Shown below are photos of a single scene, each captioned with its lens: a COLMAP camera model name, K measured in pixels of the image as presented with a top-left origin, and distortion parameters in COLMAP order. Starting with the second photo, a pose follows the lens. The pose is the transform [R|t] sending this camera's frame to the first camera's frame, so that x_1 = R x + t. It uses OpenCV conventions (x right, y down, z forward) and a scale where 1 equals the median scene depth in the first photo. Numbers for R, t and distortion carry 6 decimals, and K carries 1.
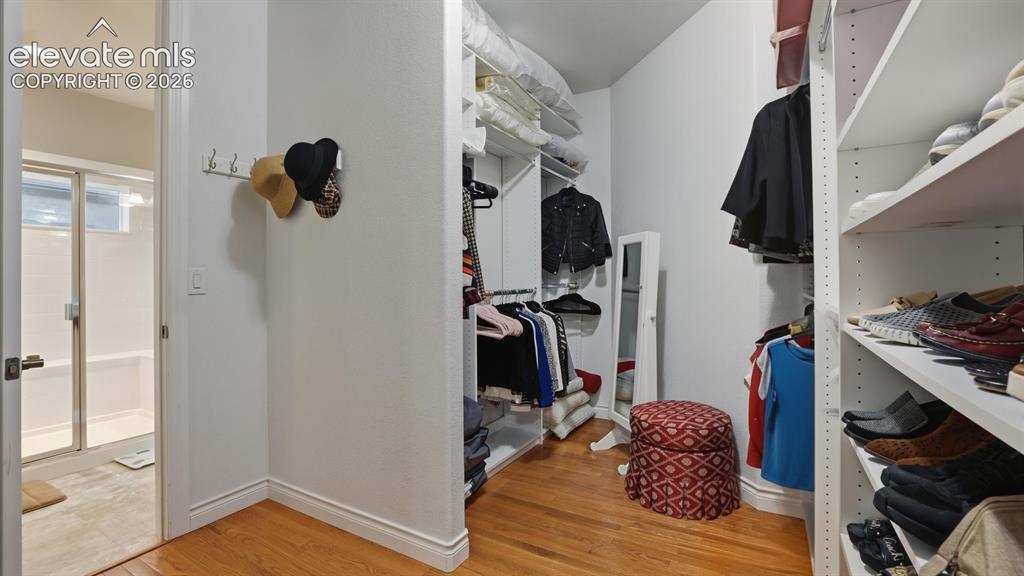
lens RADIAL K [[447.7, 0, 517.2], [0, 447.7, 283.8], [0, 0, 1]] dist [-0.011330, 0.000403]
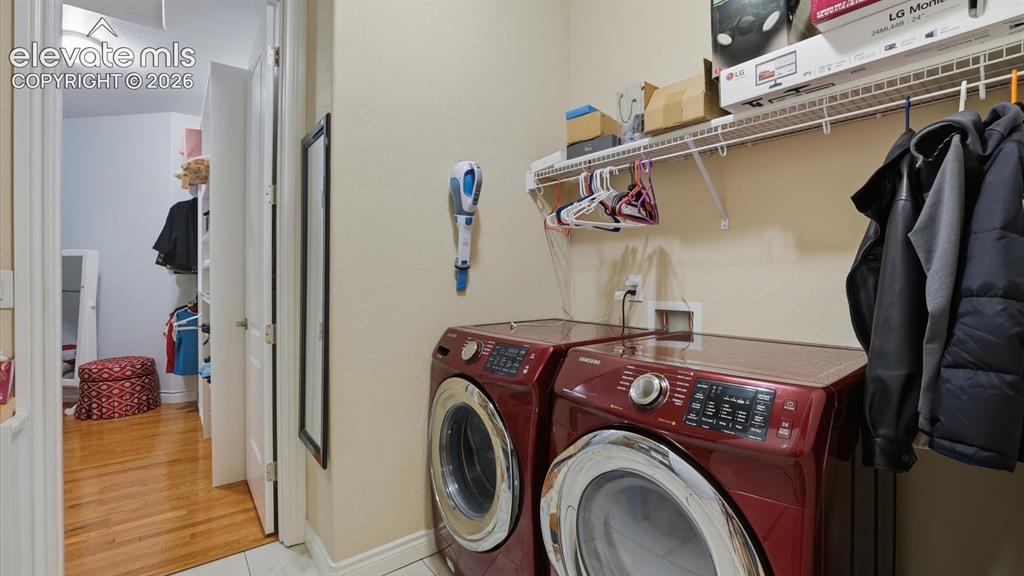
lens RADIAL K [[447.7, 0, 519.2], [0, 447.7, 286.2], [0, 0, 1]] dist [-0.011330, 0.000403]
pose [[0.371828, -0.003774, 0.928294, -0.680609], [0.008196, 0.999966, 0.000783, 0.018382], [-0.928265, 0.007317, 0.371846, -1.111482]]
